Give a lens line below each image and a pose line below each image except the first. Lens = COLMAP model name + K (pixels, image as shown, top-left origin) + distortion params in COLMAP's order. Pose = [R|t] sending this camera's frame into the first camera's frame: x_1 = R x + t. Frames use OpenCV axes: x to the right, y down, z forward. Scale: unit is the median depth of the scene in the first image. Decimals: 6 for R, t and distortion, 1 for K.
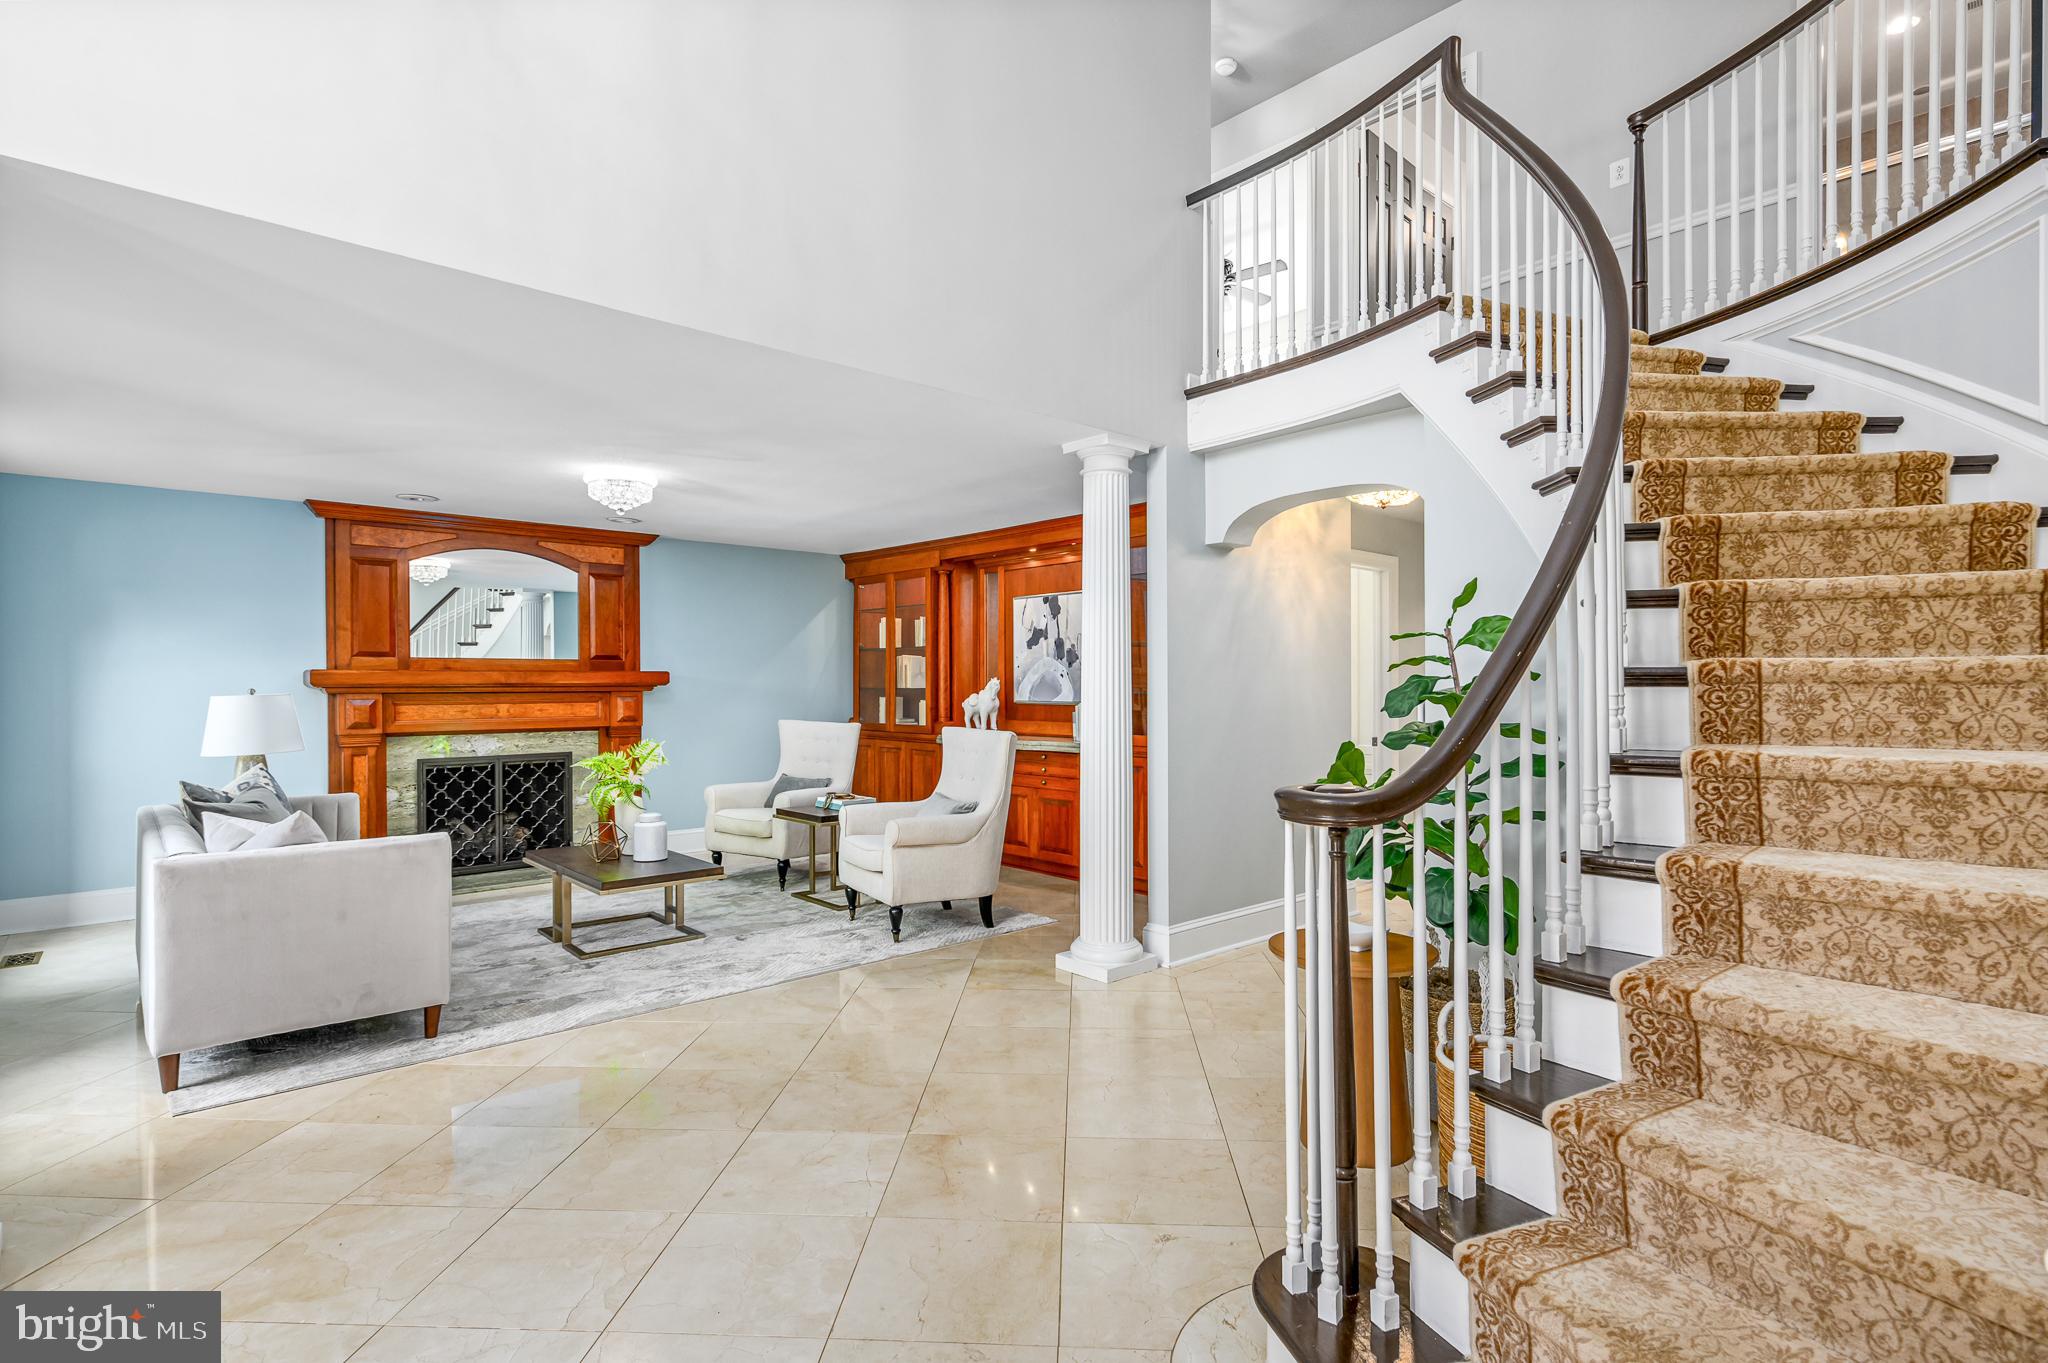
lens RADIAL K [[994.9, 0, 1036.2], [0, 994.9, 689.6], [0, 0, 1]] dist [-0.000812, -0.000873]
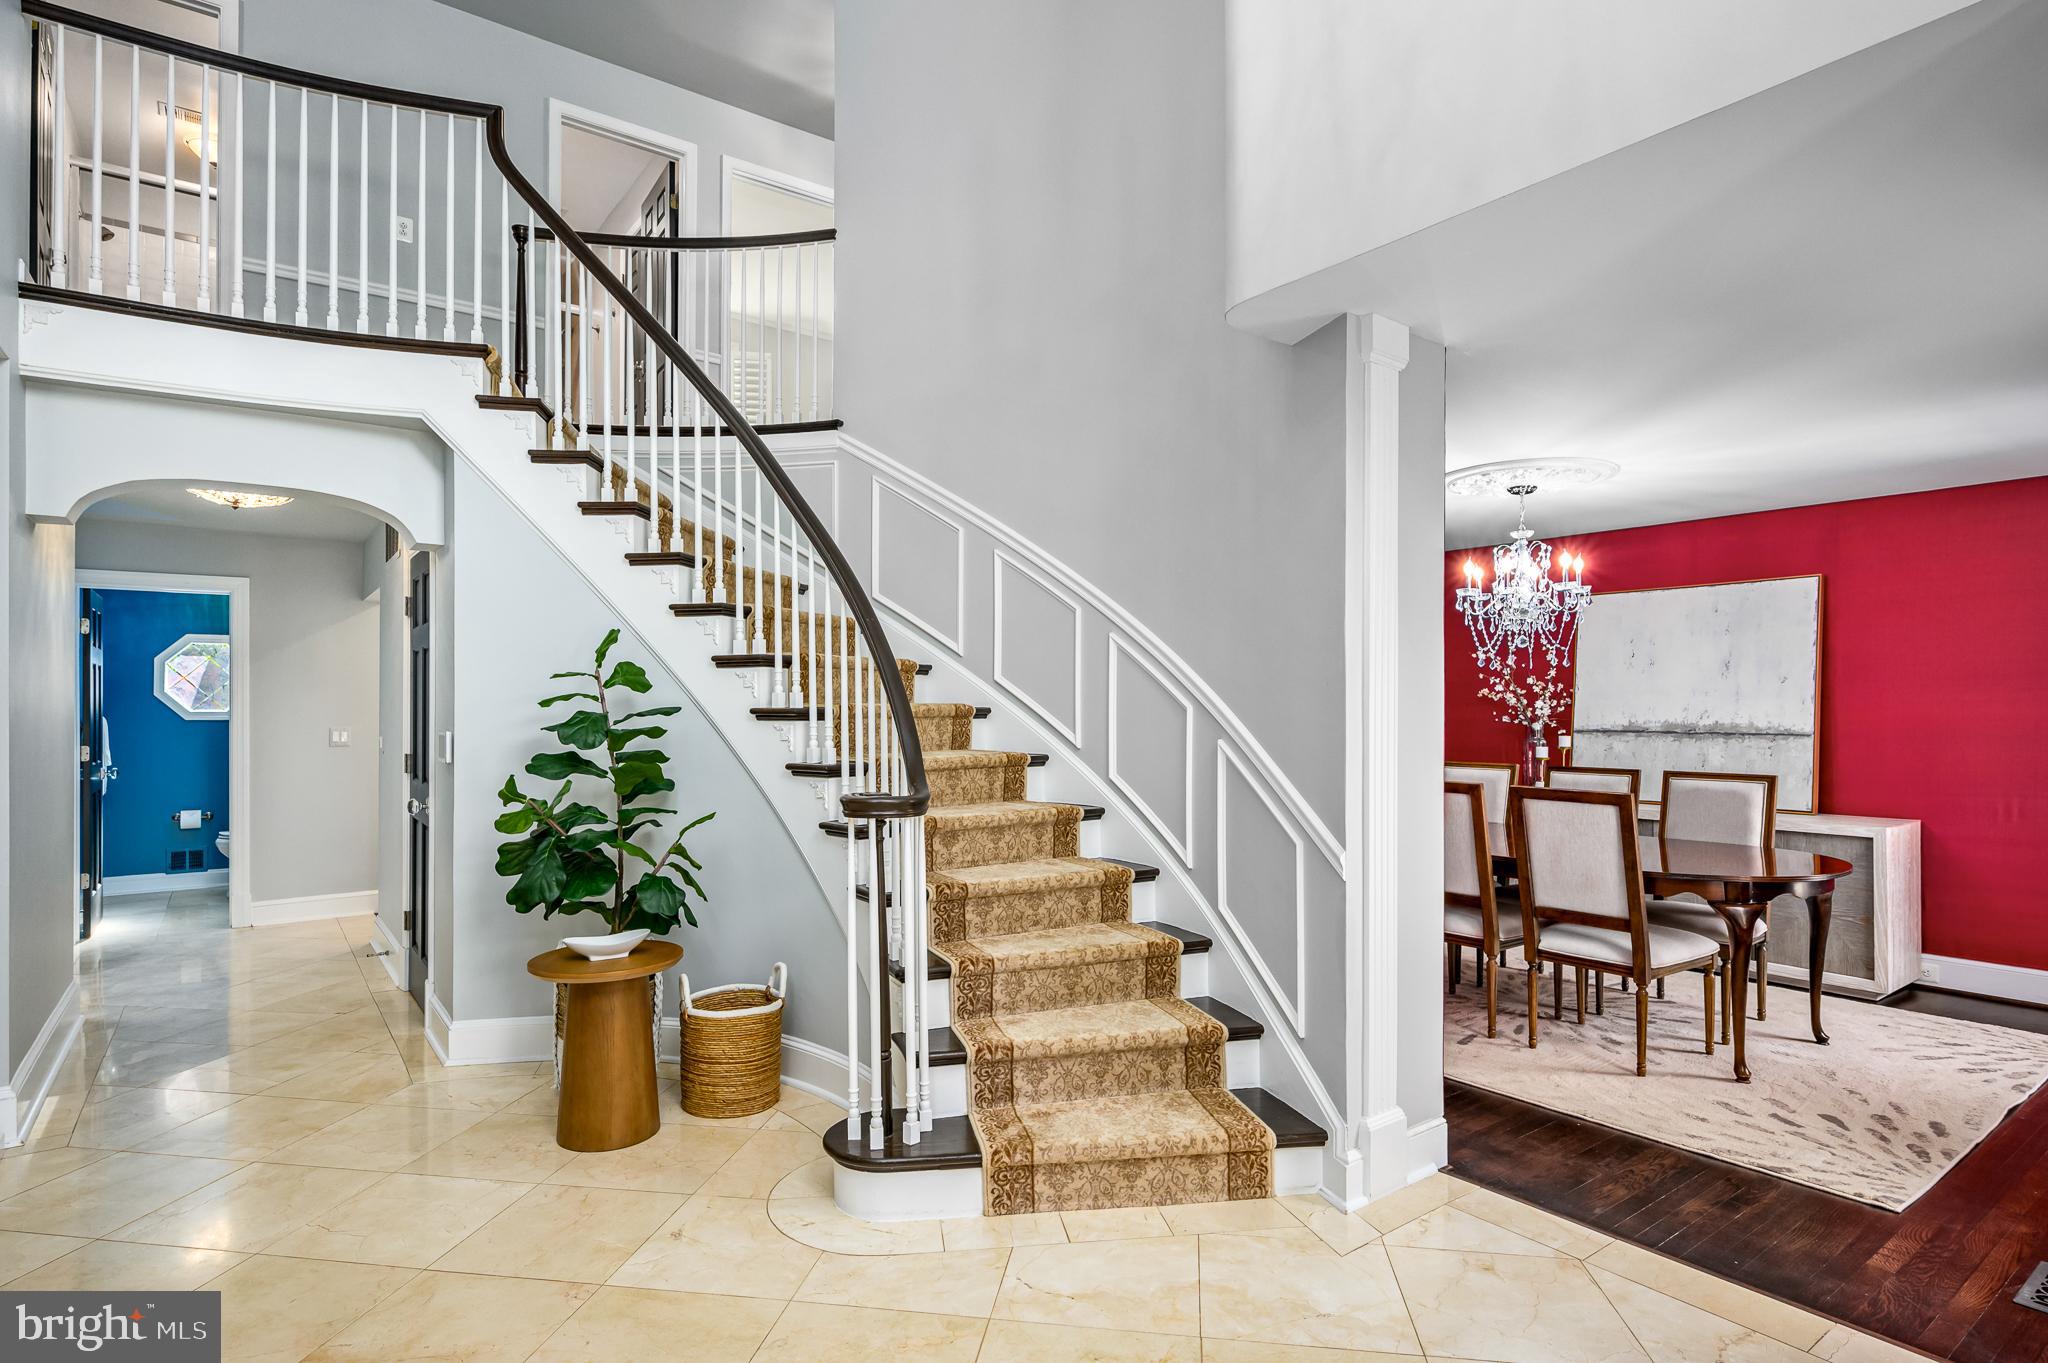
lens RADIAL K [[1057.2, 0, 1021.5], [0, 1057.2, 695.4], [0, 0, 1]] dist [-0.001310, -0.001739]
pose [[0.106921, 0.013171, 0.994180, -0.356795], [0.003508, 0.999901, -0.013625, -0.006915], [-0.994261, 0.004944, 0.106864, 0.181993]]
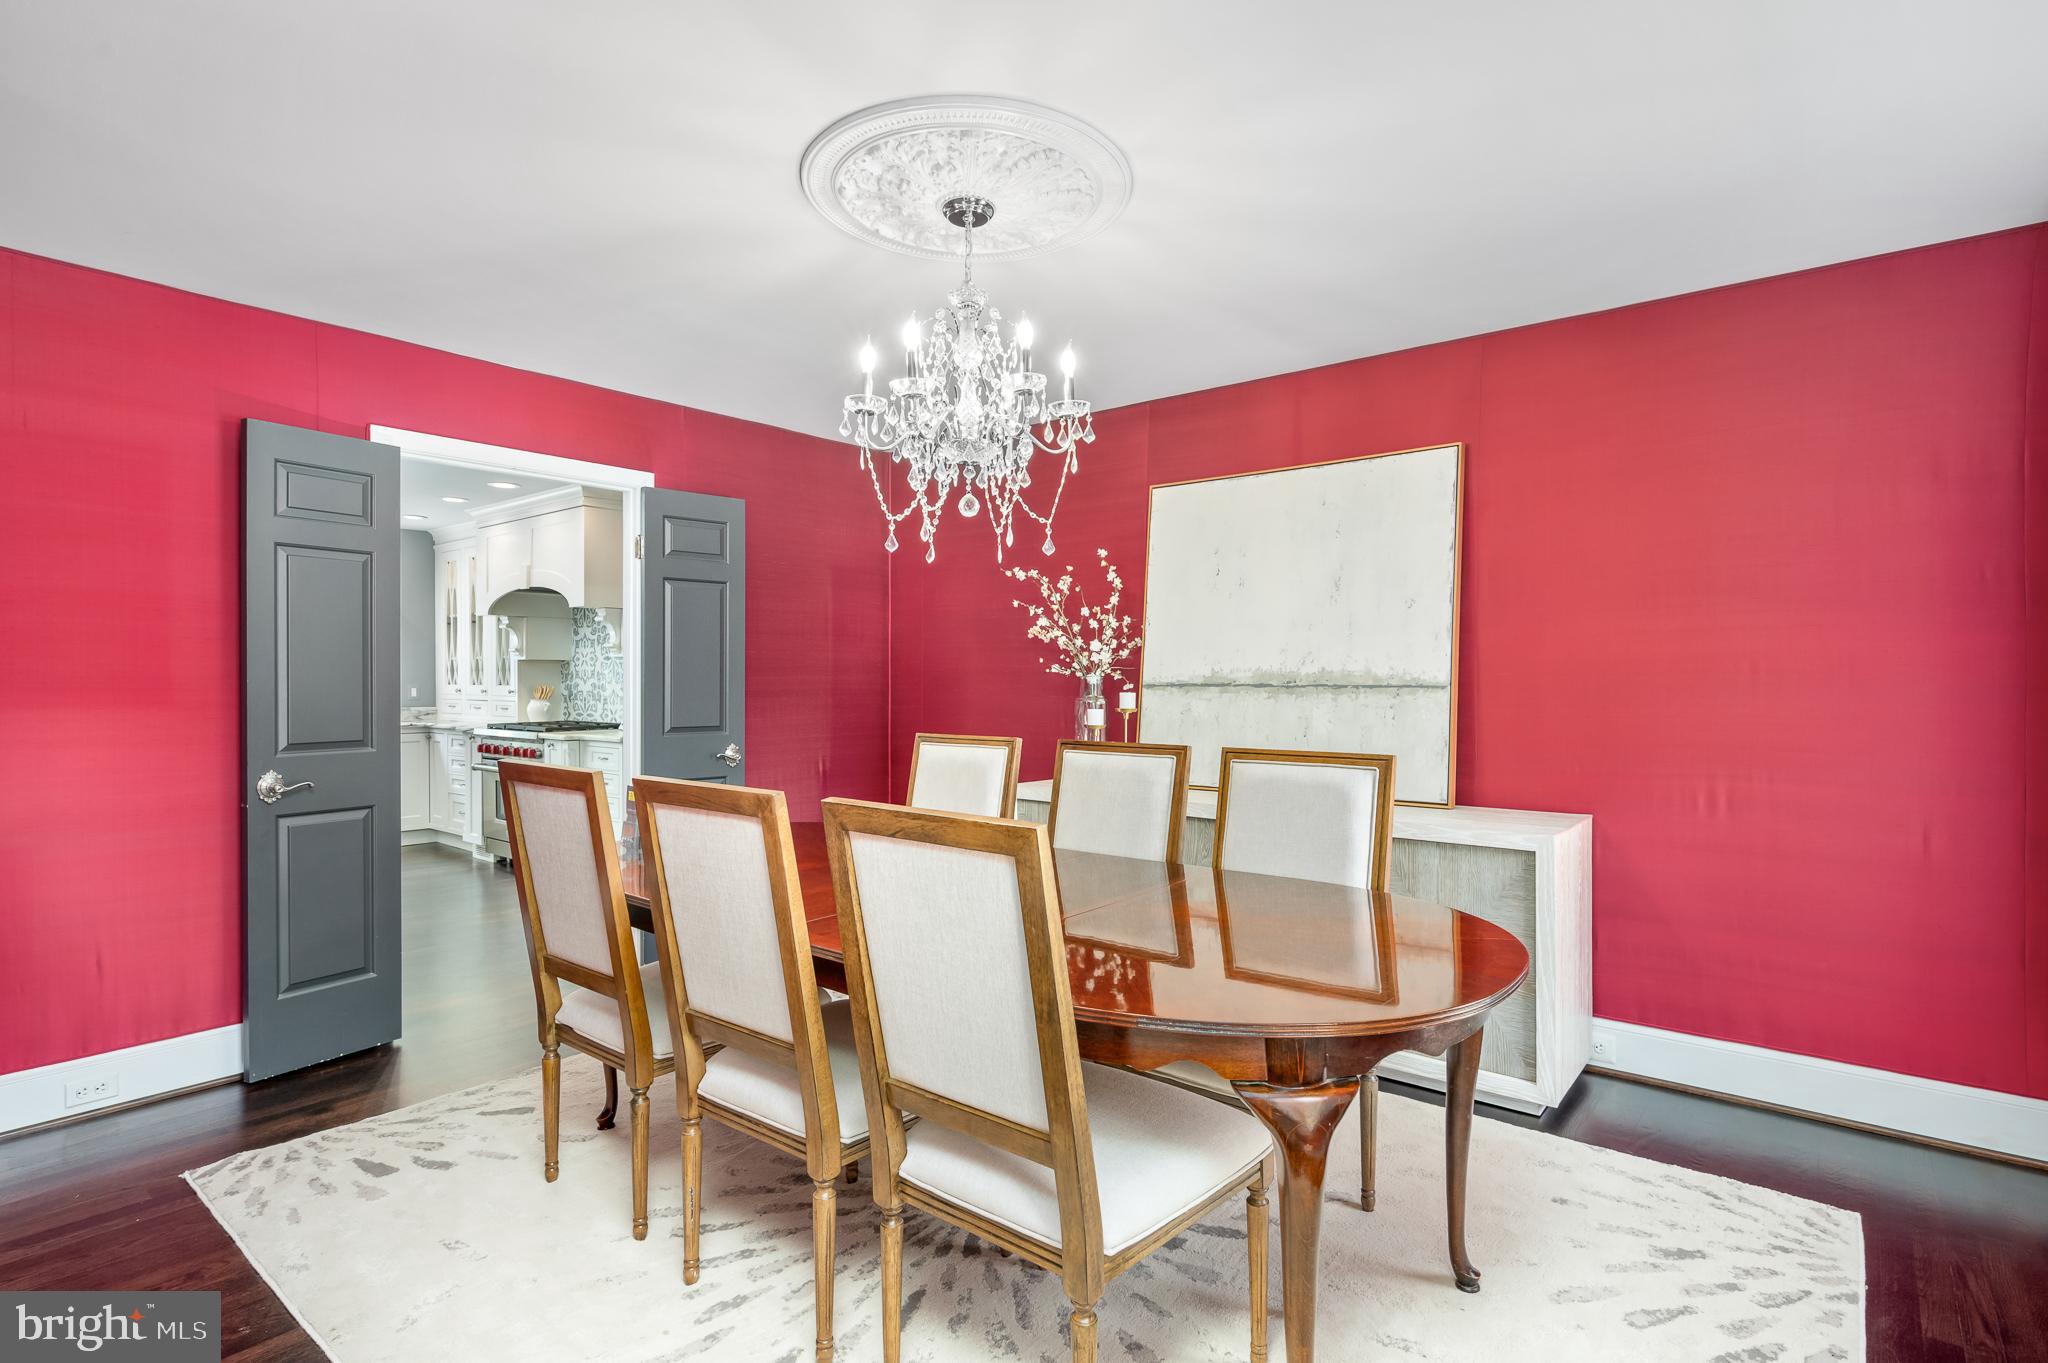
lens RADIAL K [[1028.2, 0, 1015.6], [0, 1028.2, 672.4], [0, 0, 1]] dist [0.000933, -0.000287]
pose [[-0.140562, 0.005814, 0.990055, 0.055822], [0.006702, 0.999965, -0.004921, 0.009622], [-0.990049, 0.005943, -0.140596, -0.060205]]
